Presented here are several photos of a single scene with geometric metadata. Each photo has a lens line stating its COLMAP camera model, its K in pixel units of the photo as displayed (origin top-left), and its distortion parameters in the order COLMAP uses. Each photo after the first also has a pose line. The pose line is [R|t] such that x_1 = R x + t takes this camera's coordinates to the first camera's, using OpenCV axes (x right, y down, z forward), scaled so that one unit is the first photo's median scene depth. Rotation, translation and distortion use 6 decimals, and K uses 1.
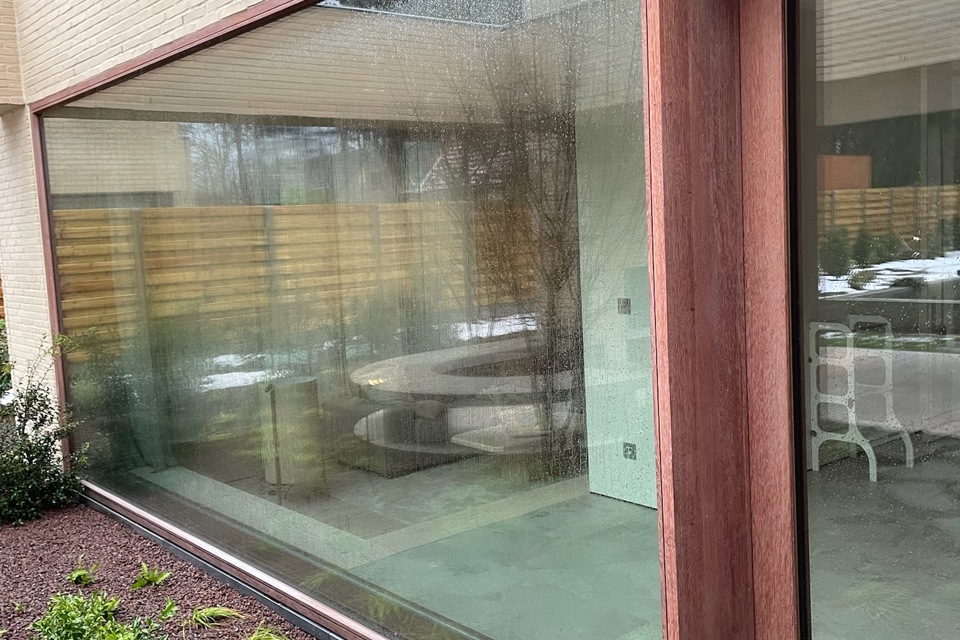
lens RADIAL K [[942.7, 0, 480.0], [0, 942.7, 320.0], [0, 0, 1]] dist [0.013214, -0.001739]
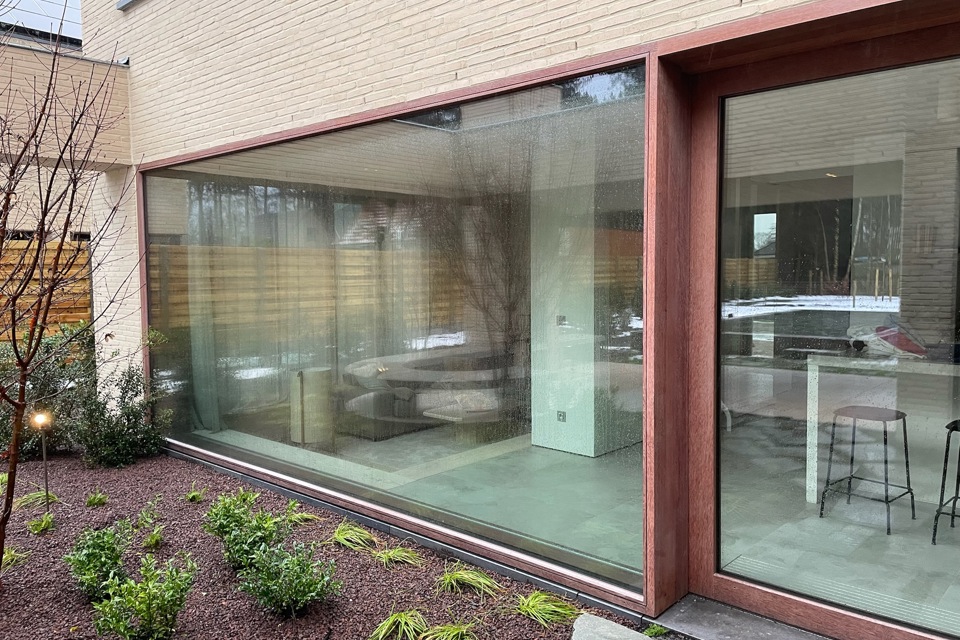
lens RADIAL K [[705.5, 0, 480.0], [0, 705.5, 320.0], [0, 0, 1]] dist [0.002633, 0.000700]
pose [[0.989219, 0.031918, 0.142921, -0.129237], [-0.026858, 0.998947, -0.037195, 0.027312], [-0.143958, 0.032956, 0.989035, -0.104117]]
